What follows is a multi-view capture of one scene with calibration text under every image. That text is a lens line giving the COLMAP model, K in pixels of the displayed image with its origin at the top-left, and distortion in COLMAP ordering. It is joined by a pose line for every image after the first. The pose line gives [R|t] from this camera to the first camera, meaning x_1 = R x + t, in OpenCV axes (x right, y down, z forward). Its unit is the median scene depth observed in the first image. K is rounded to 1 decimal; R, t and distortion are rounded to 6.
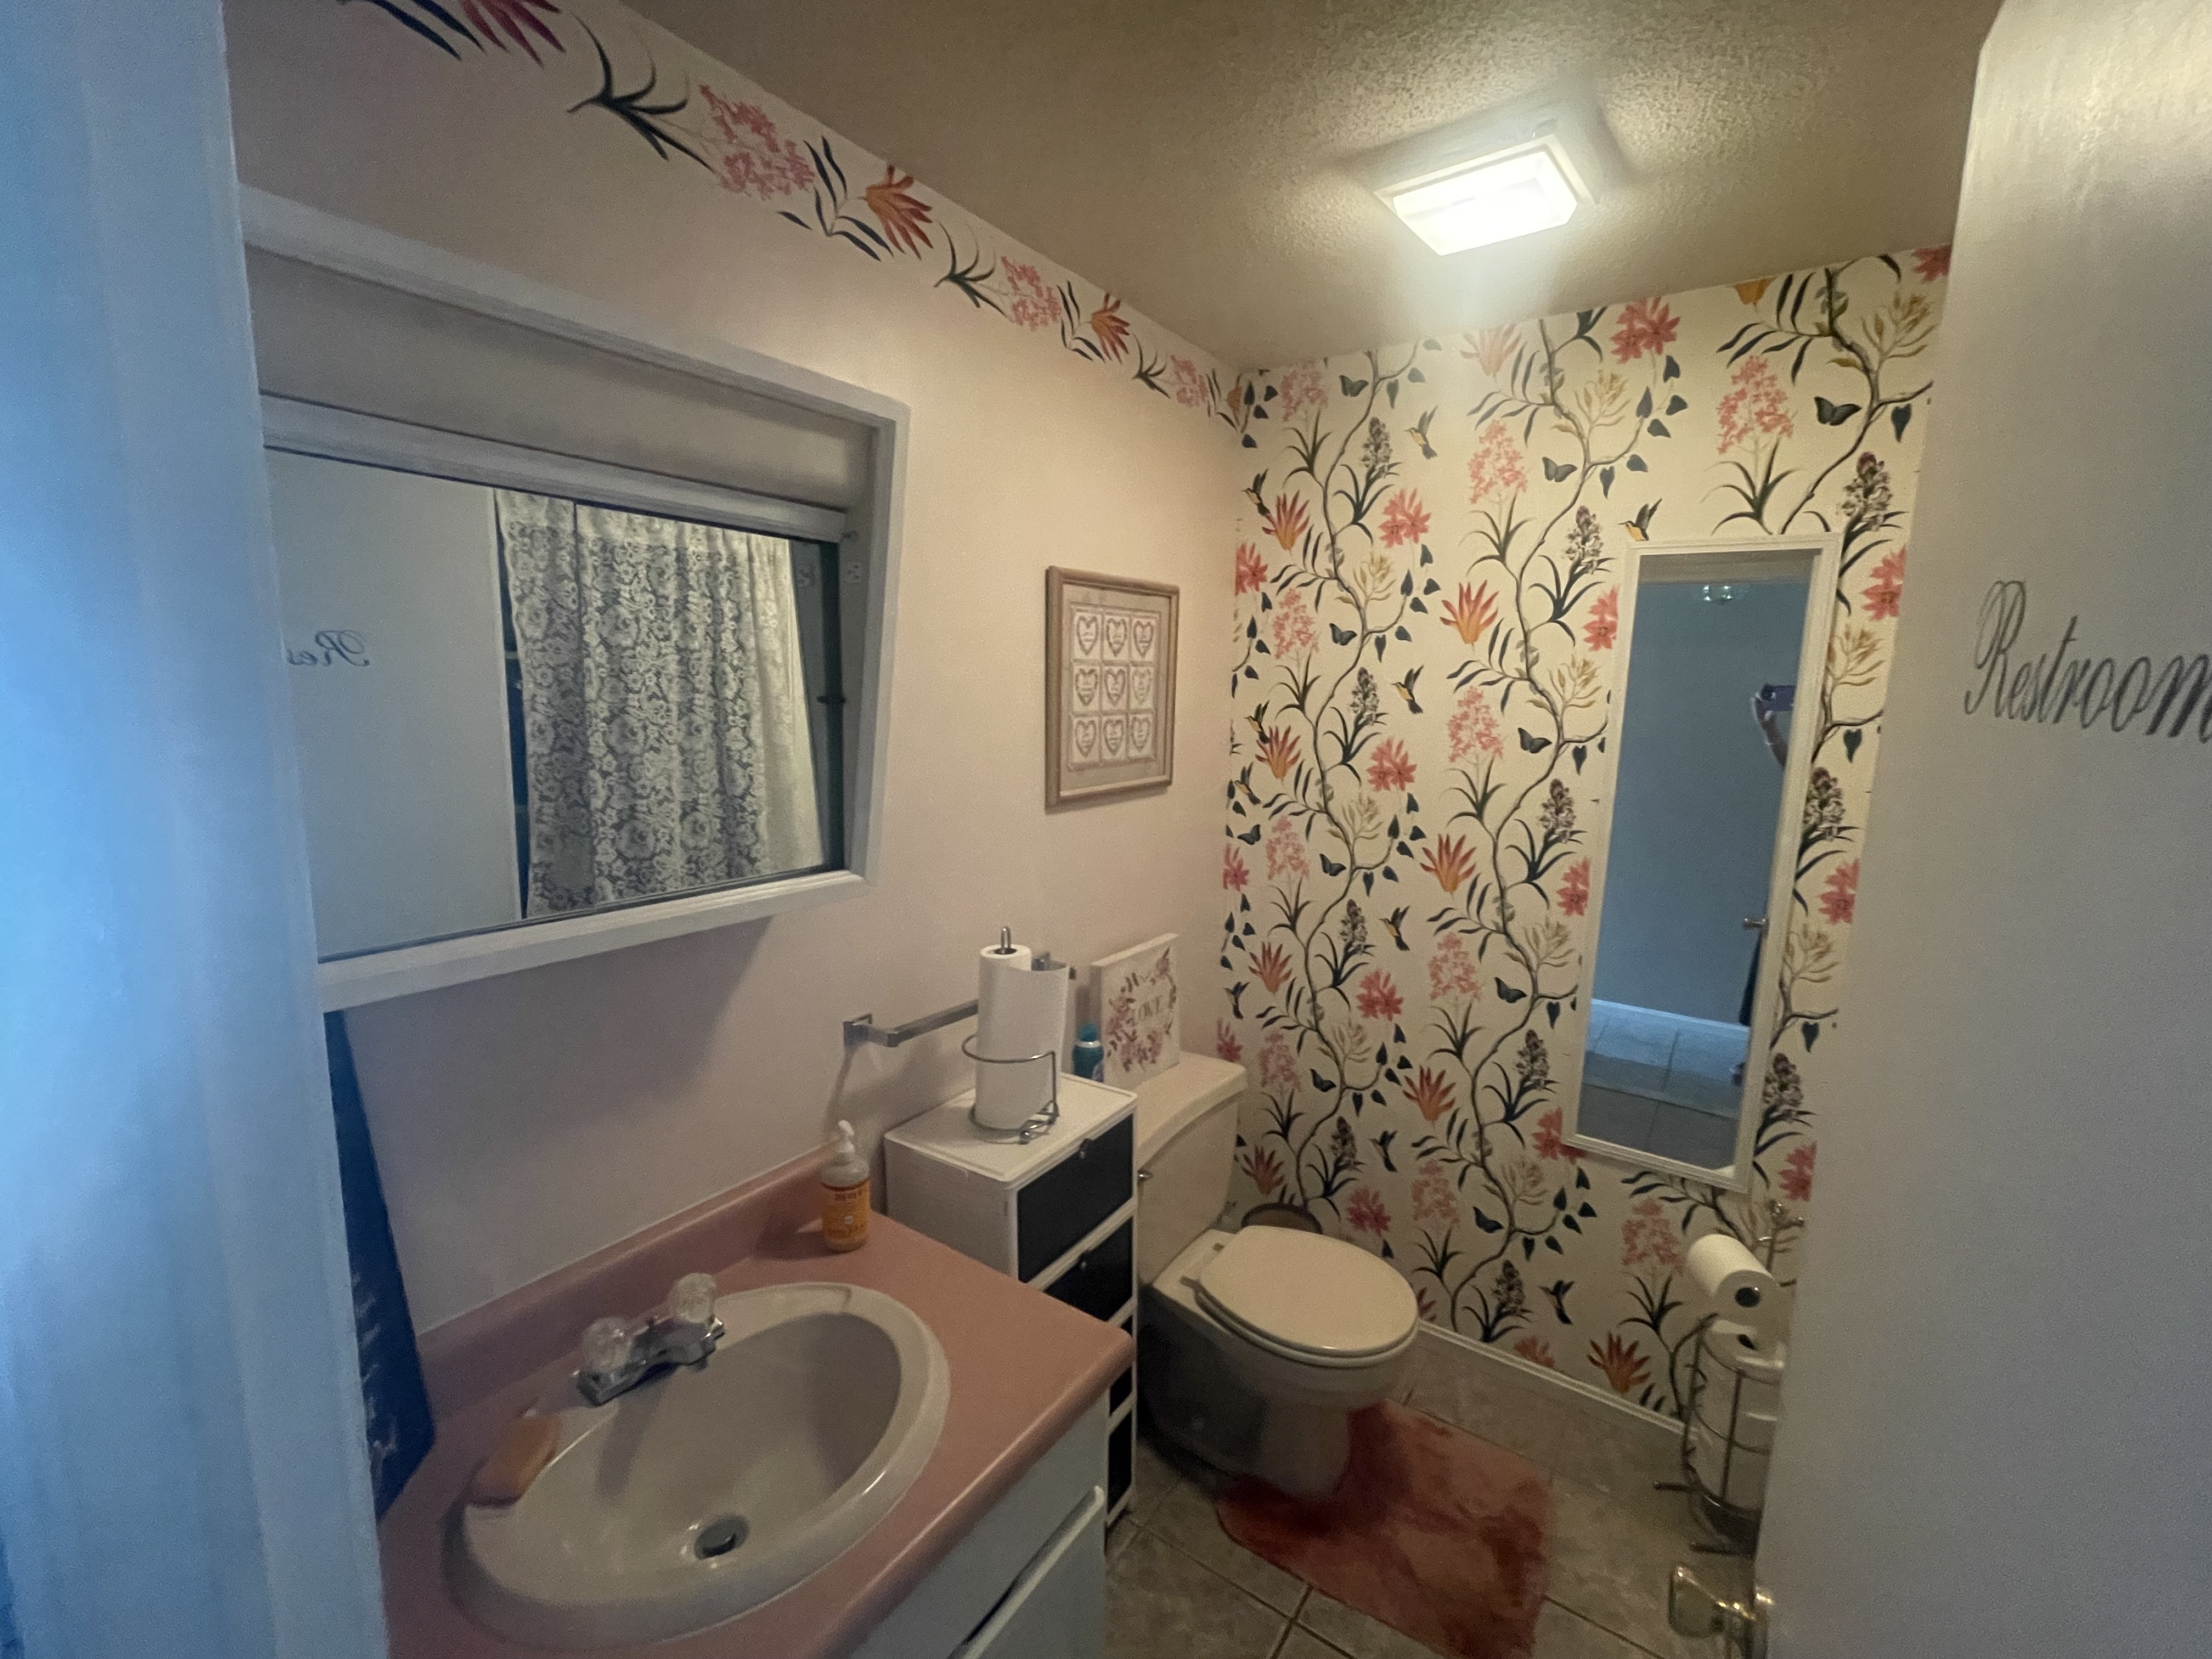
lens RADIAL K [[935.8, 0, 1101.1], [0, 935.8, 829.1], [0, 0, 1]] dist [-0.008471, 0.000311]
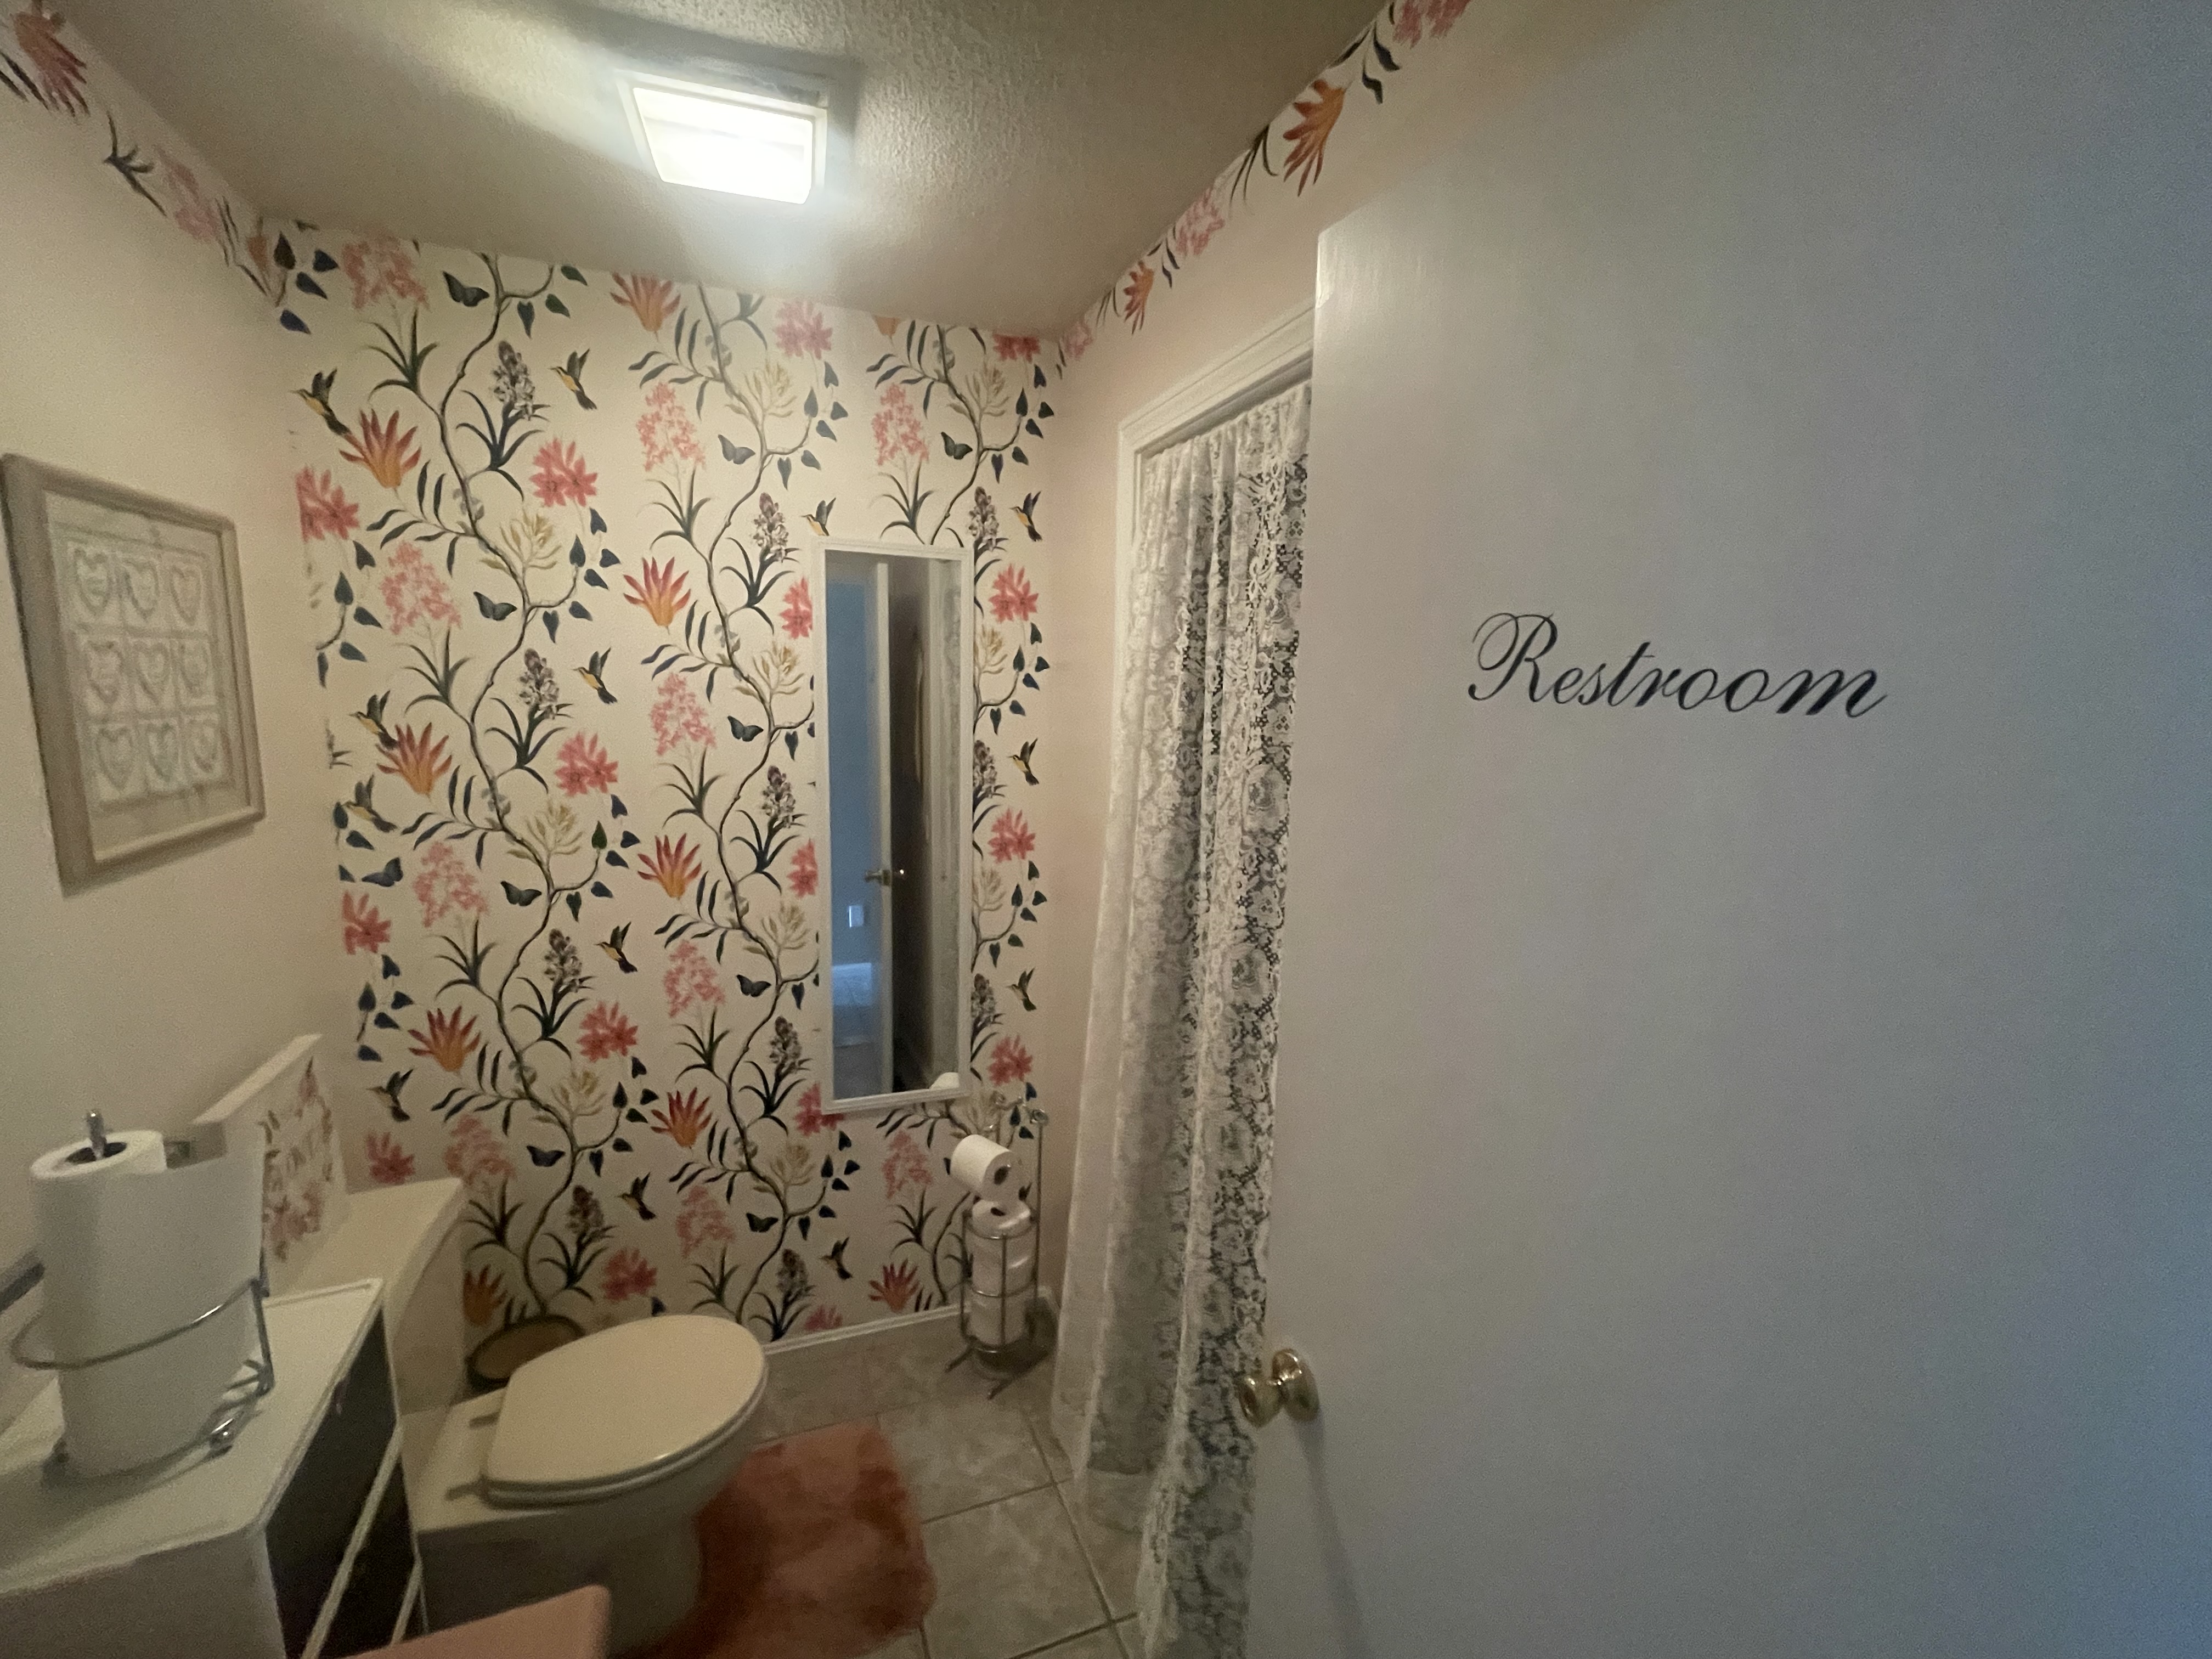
lens RADIAL K [[935.8, 0, 1099.1], [0, 935.8, 830.6], [0, 0, 1]] dist [-0.008471, 0.000311]
pose [[0.557208, -0.133443, 0.819580, -0.146926], [0.117846, 0.989721, 0.081024, -0.024277], [-0.821968, 0.051437, 0.567206, 0.144492]]
